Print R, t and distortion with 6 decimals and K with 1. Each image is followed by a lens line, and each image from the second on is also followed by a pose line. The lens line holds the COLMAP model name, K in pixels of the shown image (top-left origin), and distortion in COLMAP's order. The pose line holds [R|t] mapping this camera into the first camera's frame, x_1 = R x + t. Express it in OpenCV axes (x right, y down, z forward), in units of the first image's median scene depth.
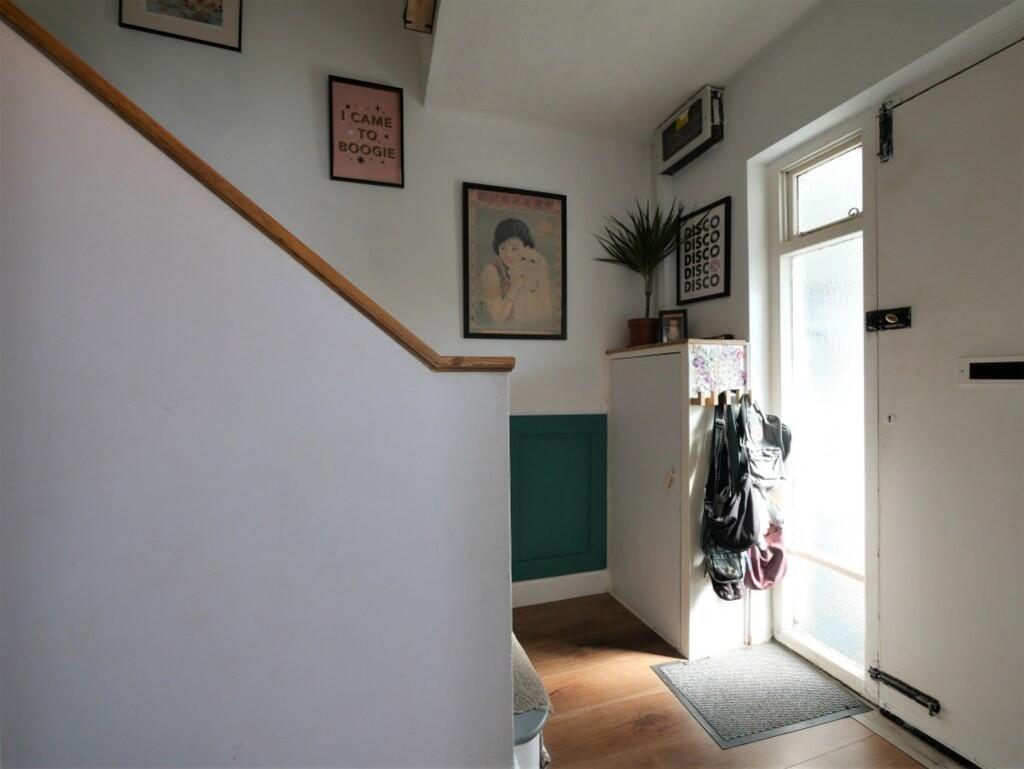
lens RADIAL K [[446.2, 0, 501.9], [0, 446.2, 386.4], [0, 0, 1]] dist [-0.019074, 0.011949]
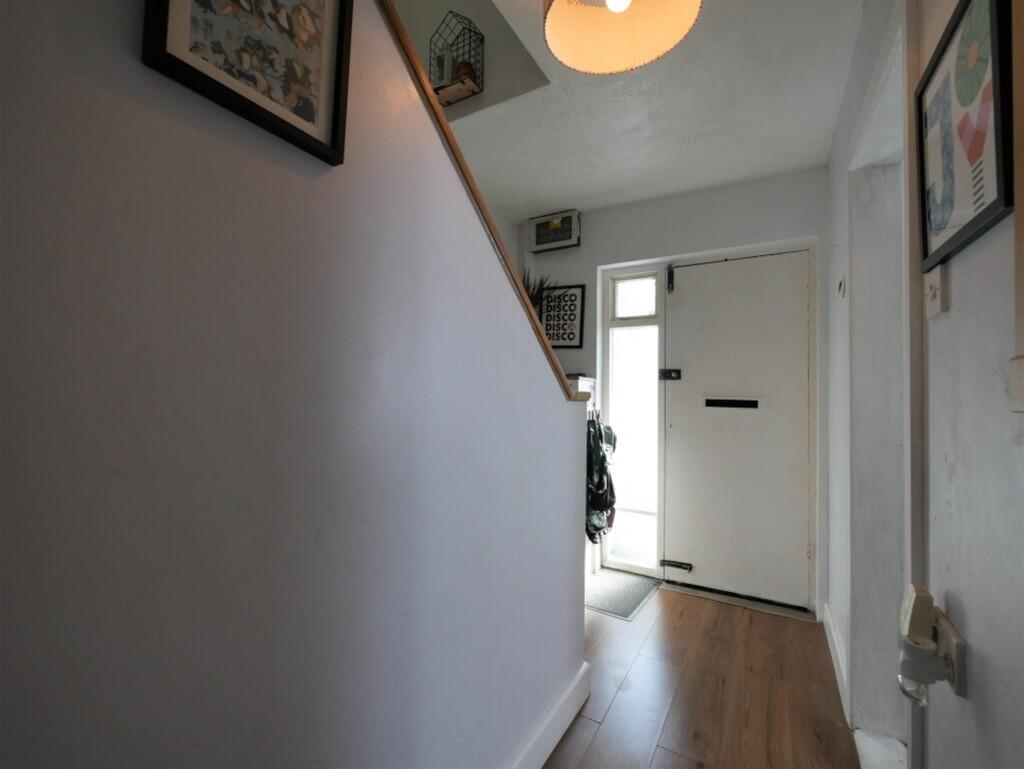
lens RADIAL K [[446.2, 0, 501.9], [0, 446.2, 386.4], [0, 0, 1]] dist [-0.019074, 0.011949]
pose [[0.739669, 0.046249, 0.671380, -0.771661], [-0.024043, 0.998815, -0.042316, 0.000351], [-0.672541, 0.015157, 0.739904, 0.048806]]
